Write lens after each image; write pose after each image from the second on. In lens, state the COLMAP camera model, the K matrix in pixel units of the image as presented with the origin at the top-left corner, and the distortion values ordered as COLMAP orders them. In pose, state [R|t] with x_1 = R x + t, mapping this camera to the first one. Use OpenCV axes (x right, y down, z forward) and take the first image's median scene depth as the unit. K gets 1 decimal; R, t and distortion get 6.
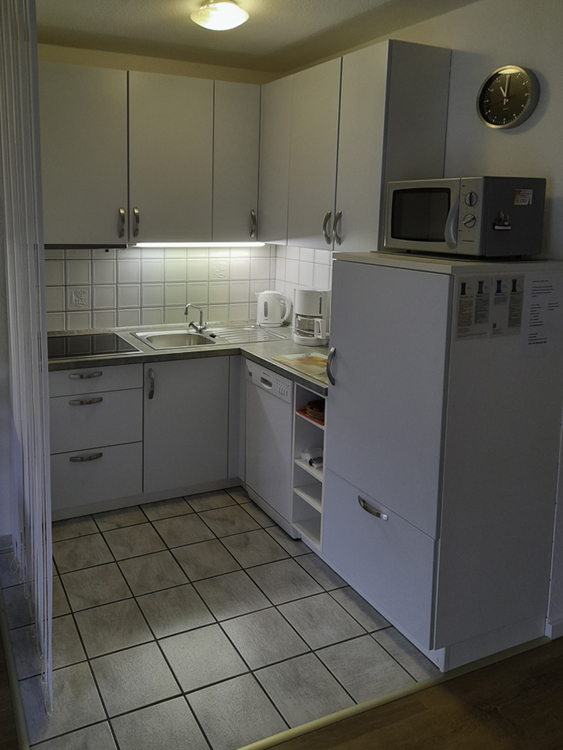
lens RADIAL K [[759.8, 0, 246.9], [0, 759.8, 373.9], [0, 0, 1]] dist [0.091763, -0.011385]
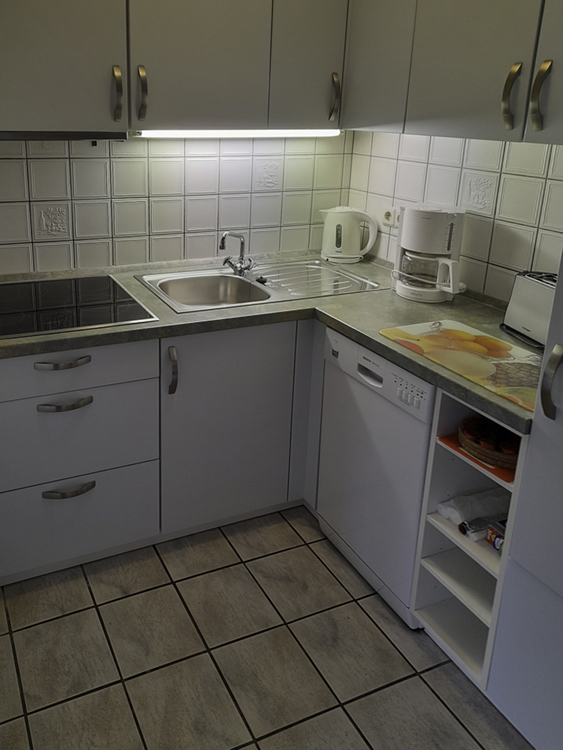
lens RADIAL K [[759.8, 0, 246.9], [0, 759.8, 373.9], [0, 0, 1]] dist [0.091763, -0.011385]
pose [[0.999981, -0.002668, 0.005612, -0.068771], [0.001914, 0.991472, 0.130304, -0.062493], [-0.005911, -0.130291, 0.991458, 0.389401]]
